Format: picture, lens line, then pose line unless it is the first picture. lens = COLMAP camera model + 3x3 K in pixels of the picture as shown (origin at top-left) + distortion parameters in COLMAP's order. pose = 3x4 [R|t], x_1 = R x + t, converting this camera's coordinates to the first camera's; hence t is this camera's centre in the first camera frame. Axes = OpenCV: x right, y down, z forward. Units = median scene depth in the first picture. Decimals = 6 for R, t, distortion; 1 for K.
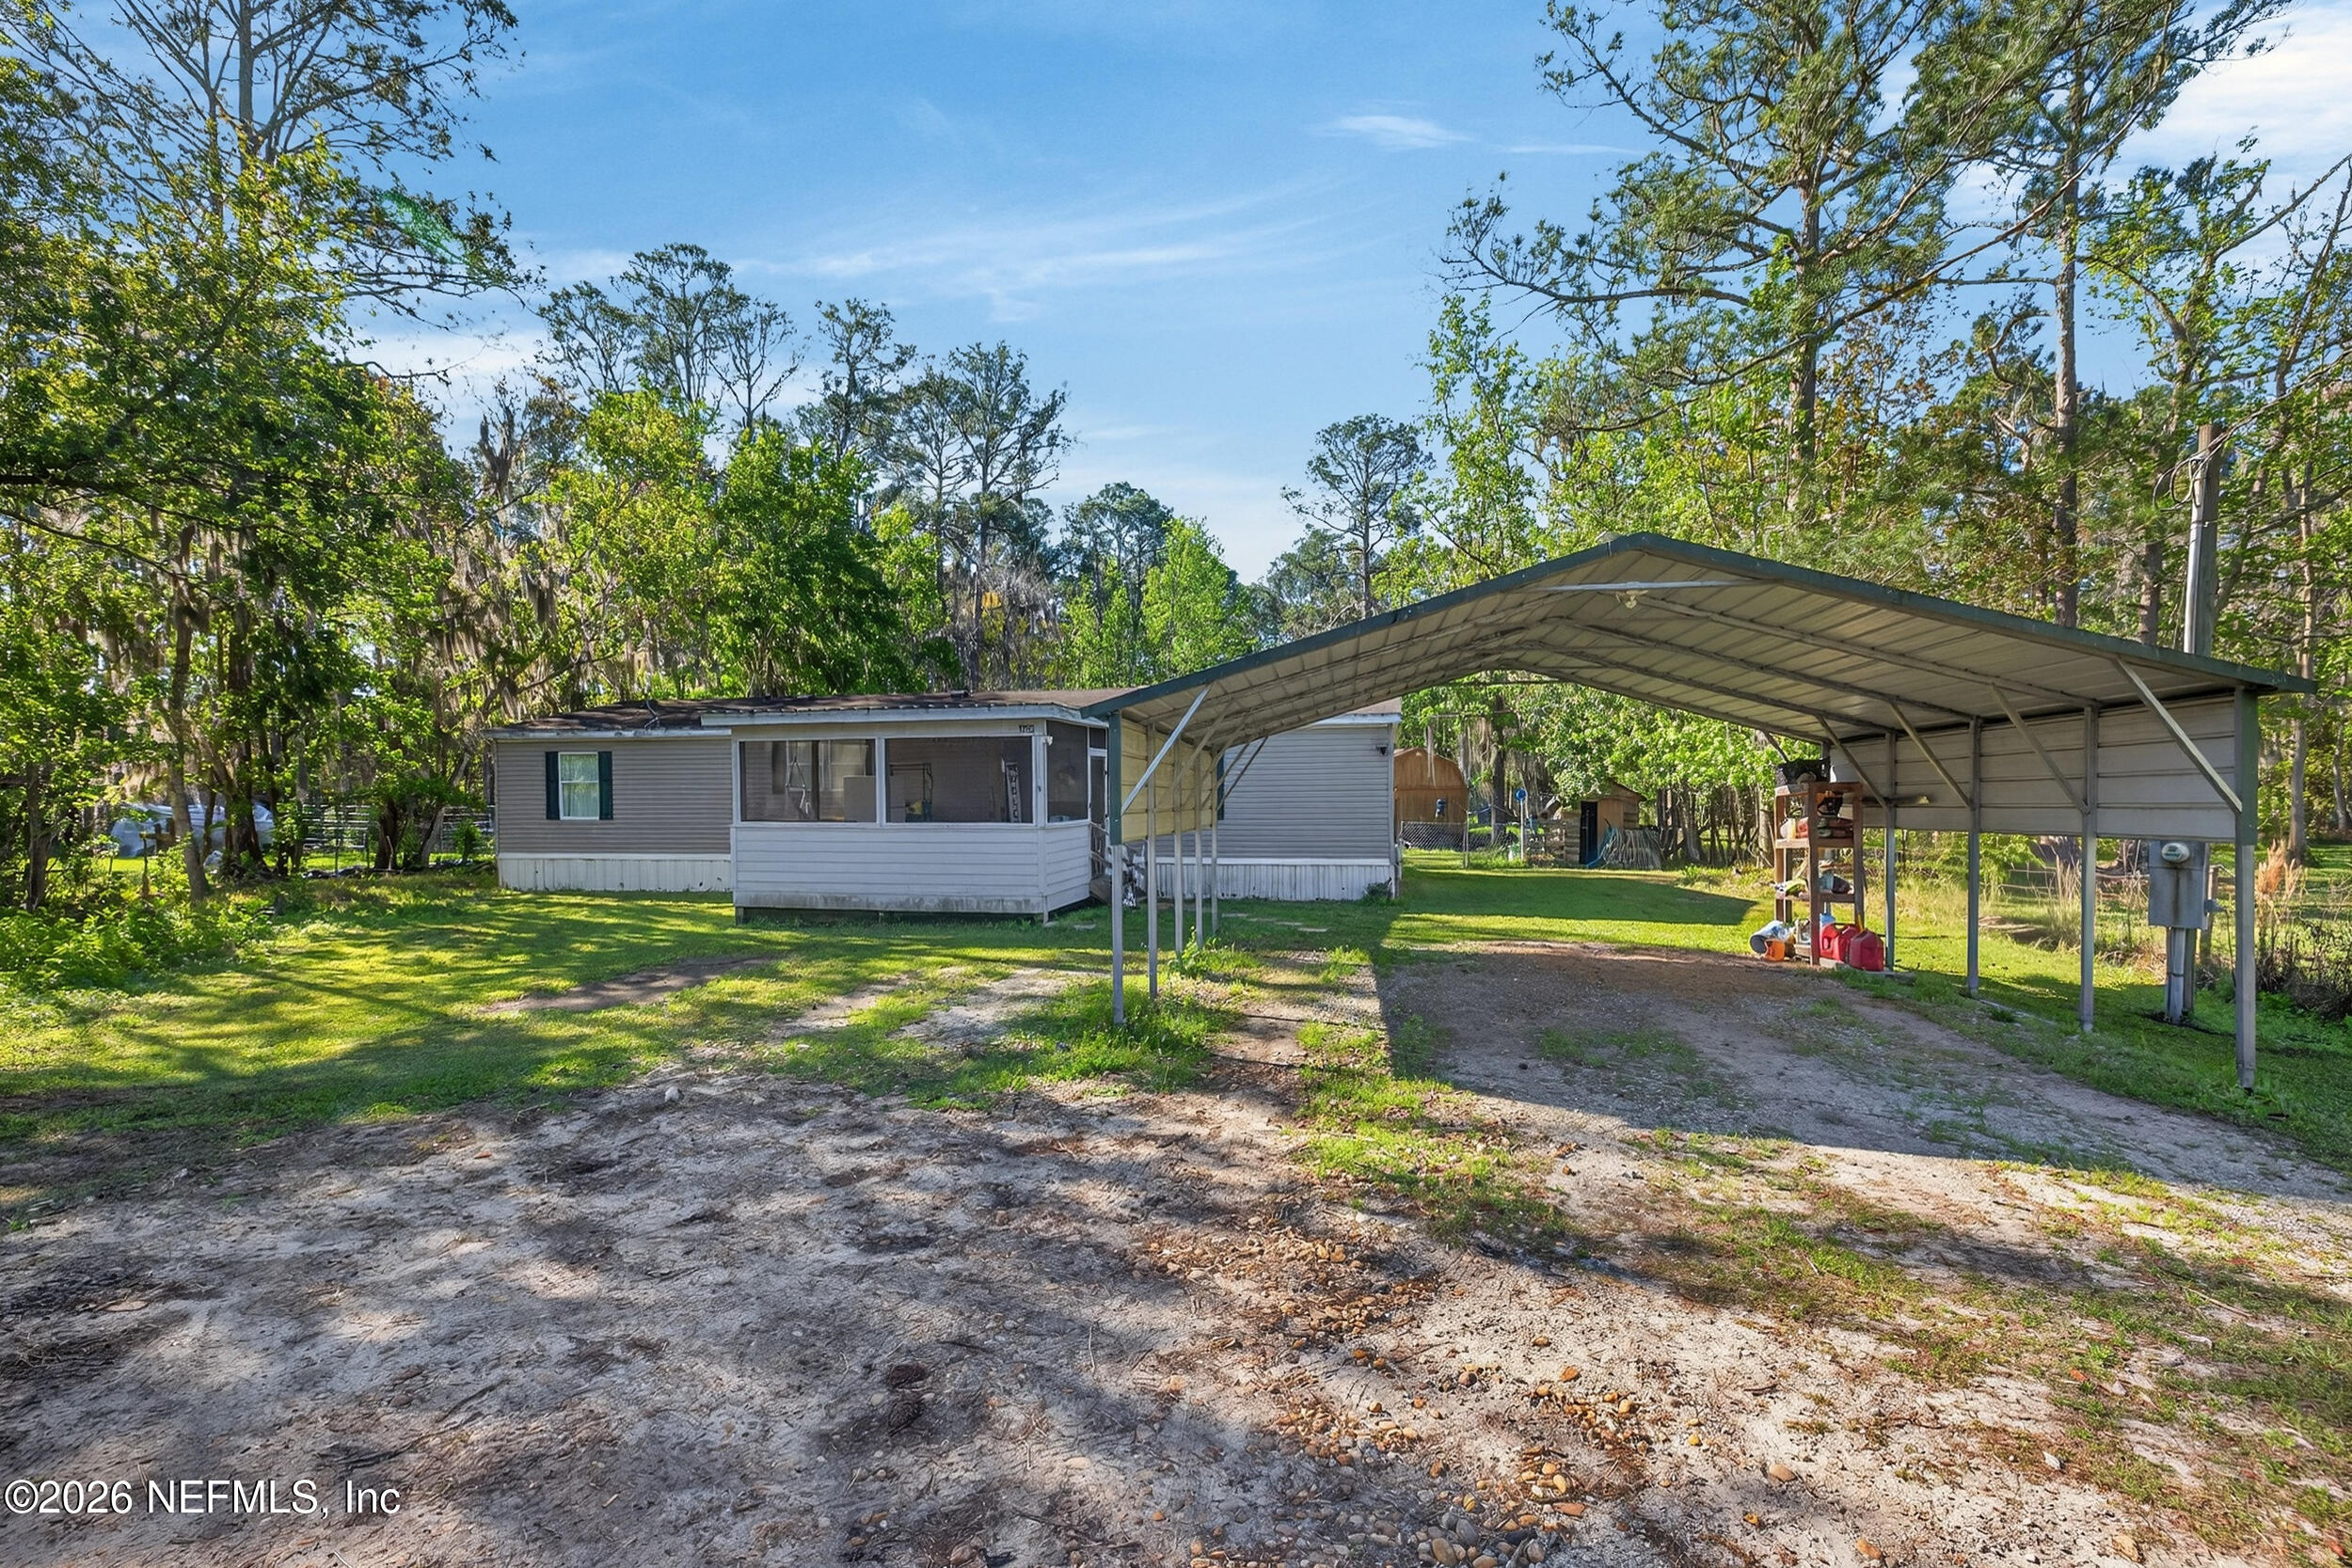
lens RADIAL K [[1040.4, 0, 1181.5], [0, 1040.4, 809.4], [0, 0, 1]] dist [0.004475, 0.000308]
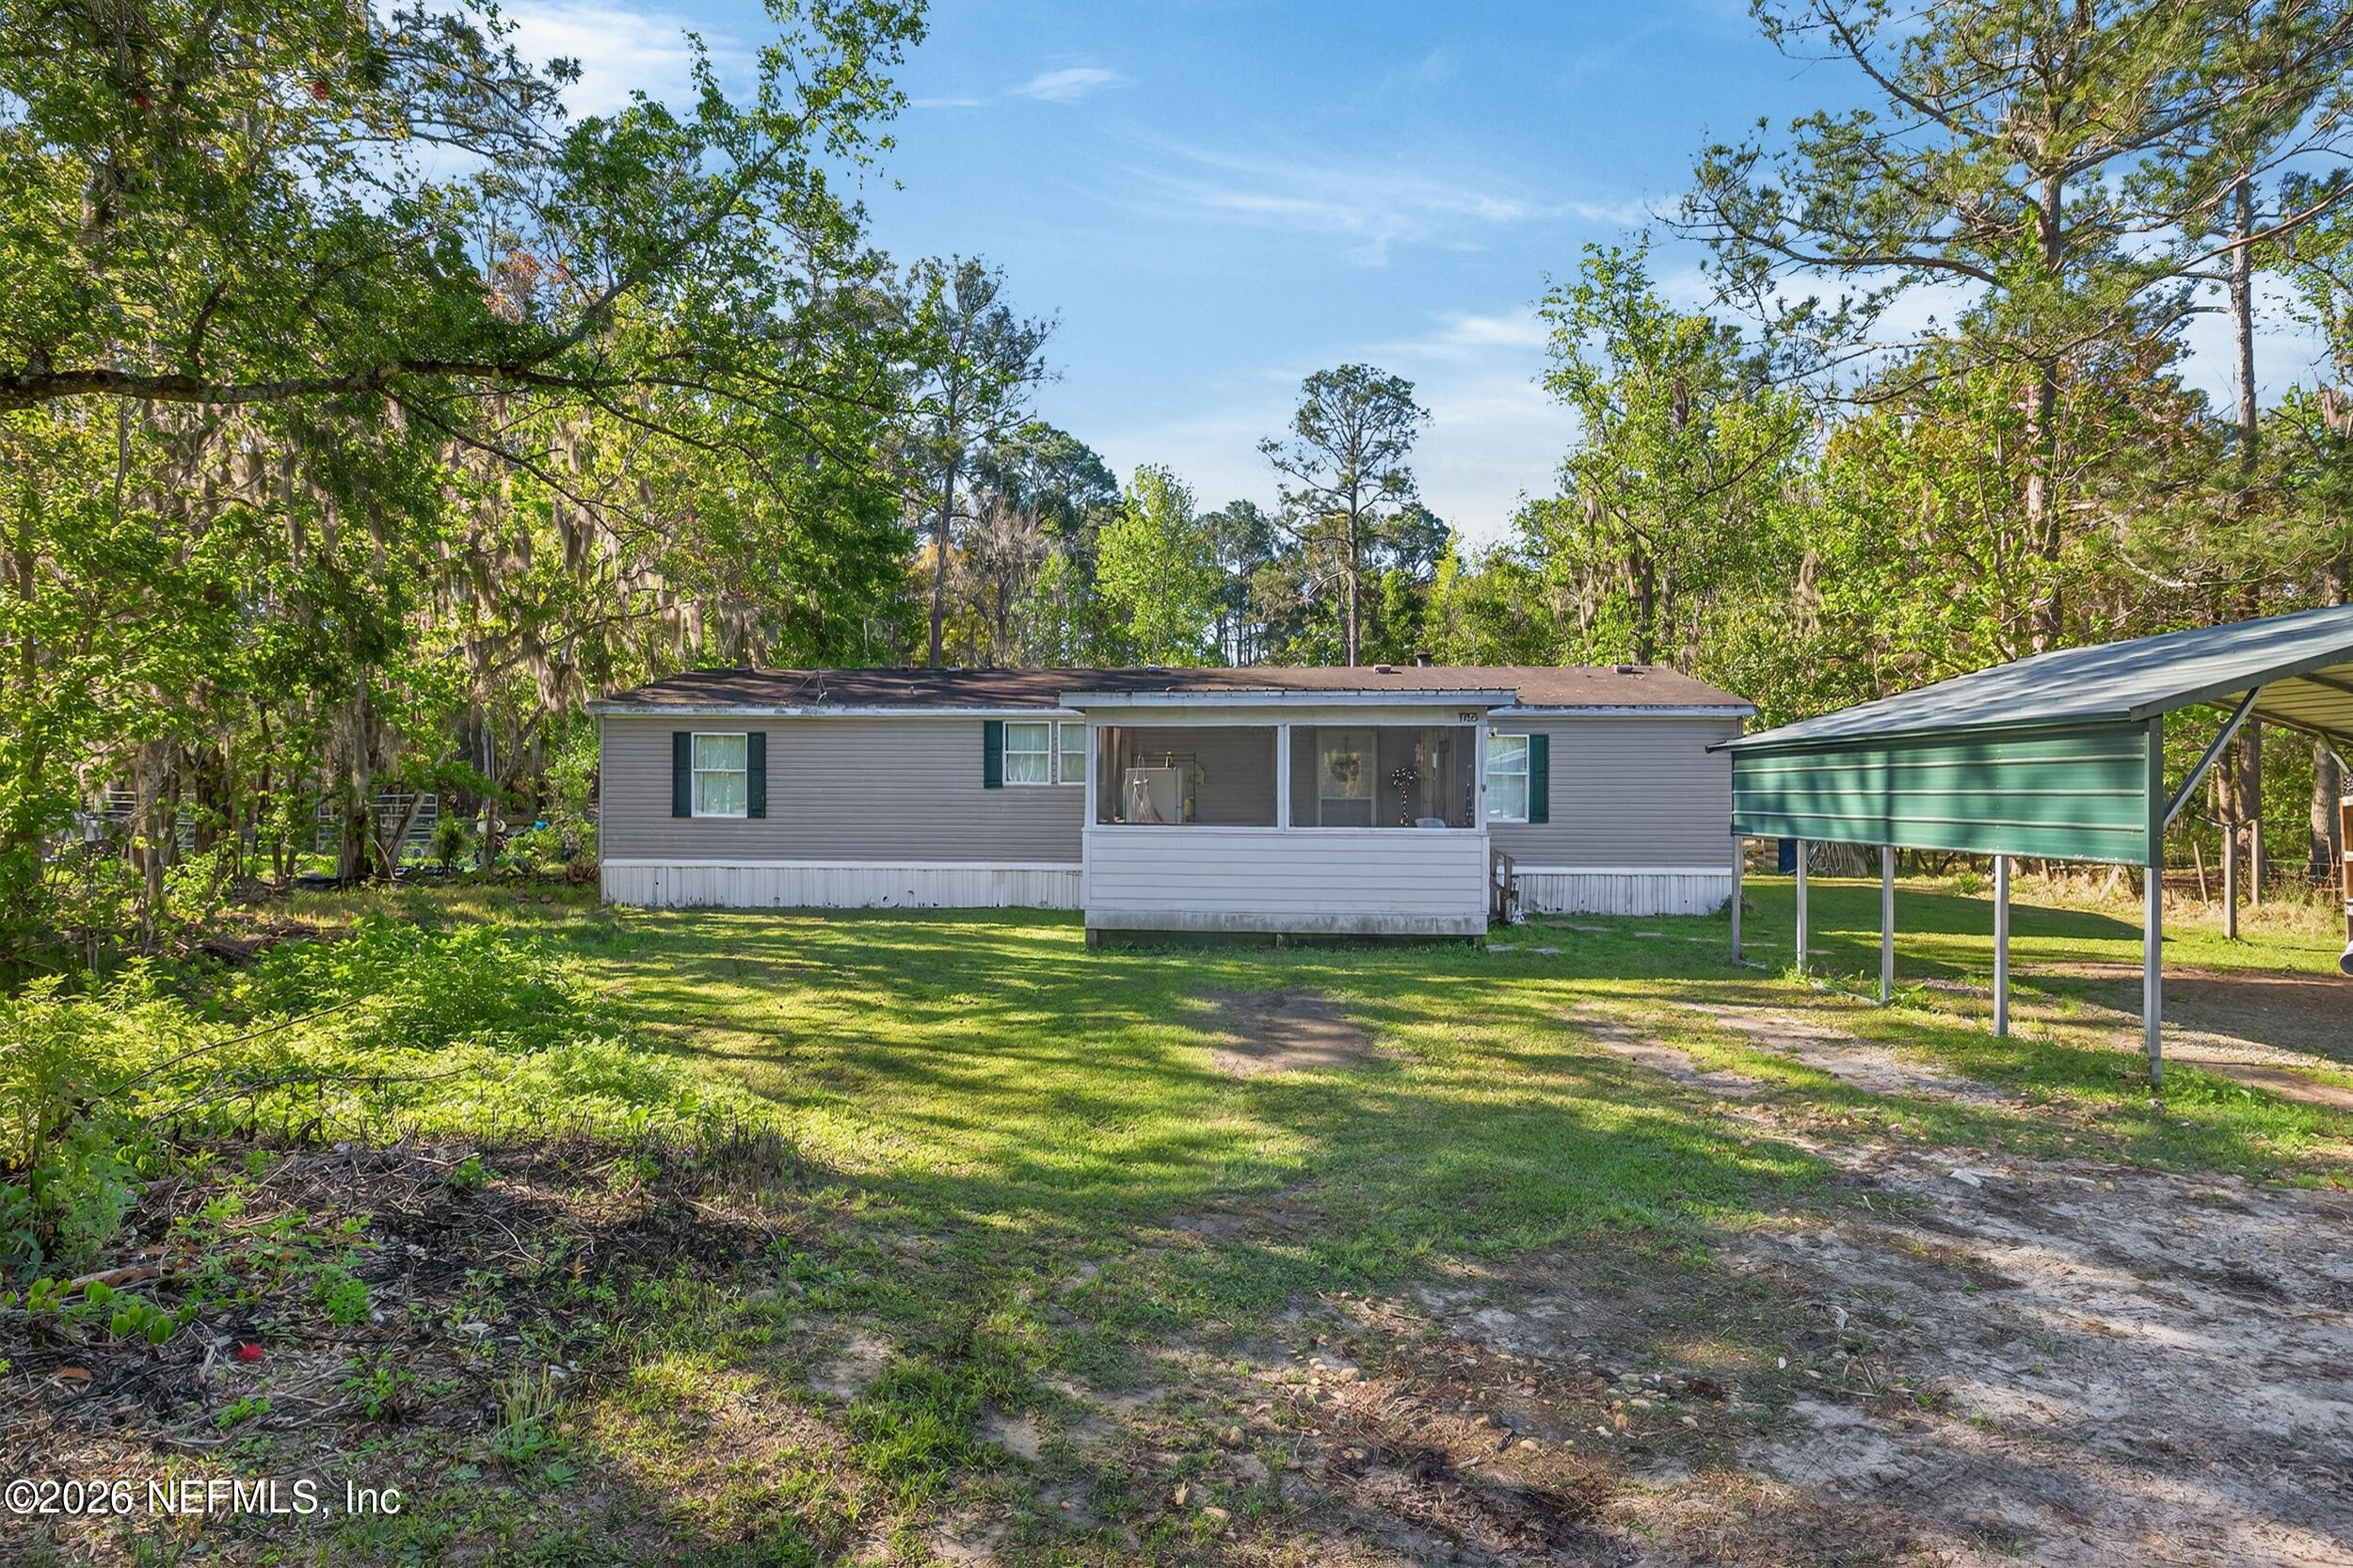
lens RADIAL K [[1189.5, 0, 1181.1], [0, 1189.5, 774.3], [0, 0, 1]] dist [-0.001038, -0.000181]
pose [[0.989966, 0.010424, 0.140920, -0.419902], [-0.007387, 0.999729, -0.022059, -0.006681], [-0.141112, 0.020797, 0.989775, 0.052717]]
